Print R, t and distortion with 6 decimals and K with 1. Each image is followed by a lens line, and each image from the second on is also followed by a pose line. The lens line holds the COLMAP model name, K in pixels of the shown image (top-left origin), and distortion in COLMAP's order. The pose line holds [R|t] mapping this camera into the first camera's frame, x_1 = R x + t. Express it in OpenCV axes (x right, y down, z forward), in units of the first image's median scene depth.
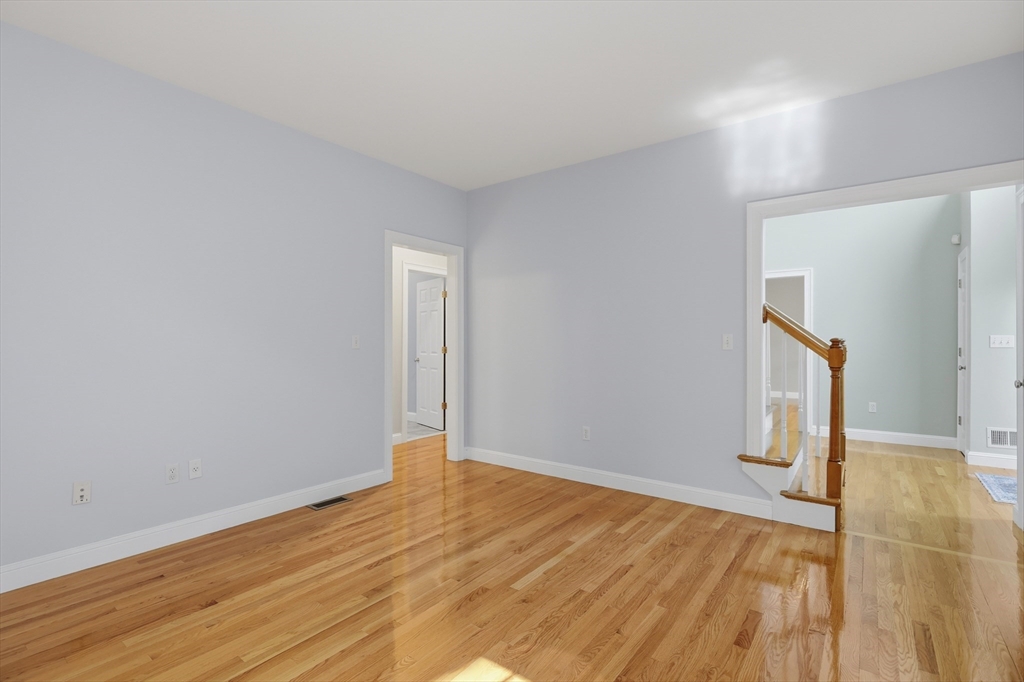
lens RADIAL K [[473.3, 0, 512.0], [0, 473.3, 341.0], [0, 0, 1]] dist [-0.002208, -0.000278]
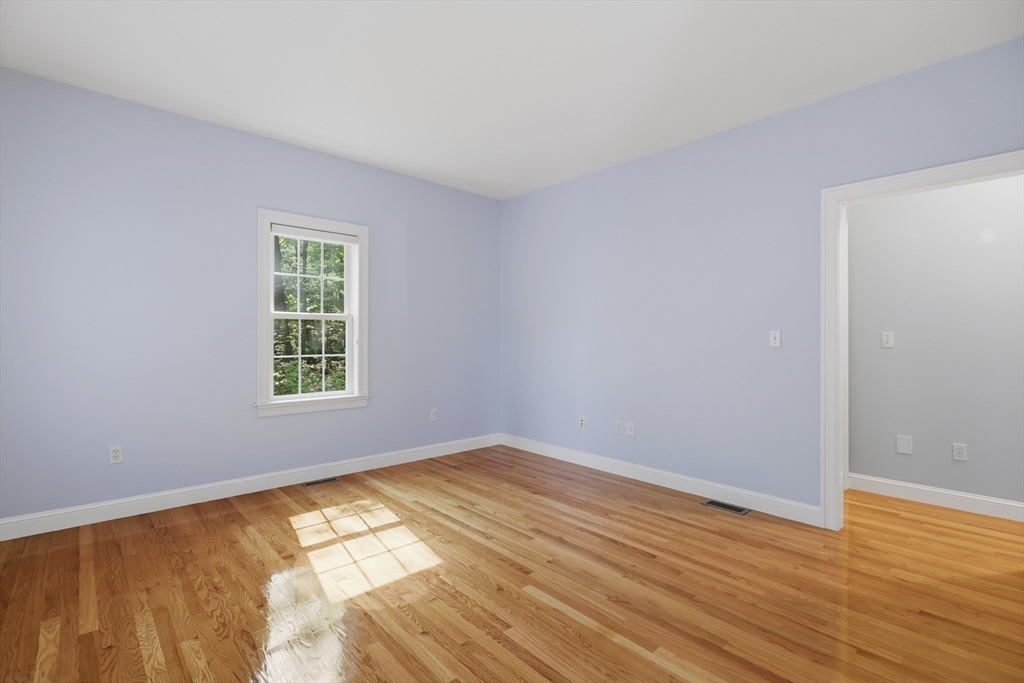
lens RADIAL K [[473.3, 0, 512.0], [0, 473.3, 341.5], [0, 0, 1]] dist [-0.002208, -0.000278]
pose [[-0.175753, 0.005105, -0.984421, 0.894372], [-0.005715, 0.999964, 0.006206, 0.005428], [0.984418, 0.006716, -0.175718, 1.044670]]
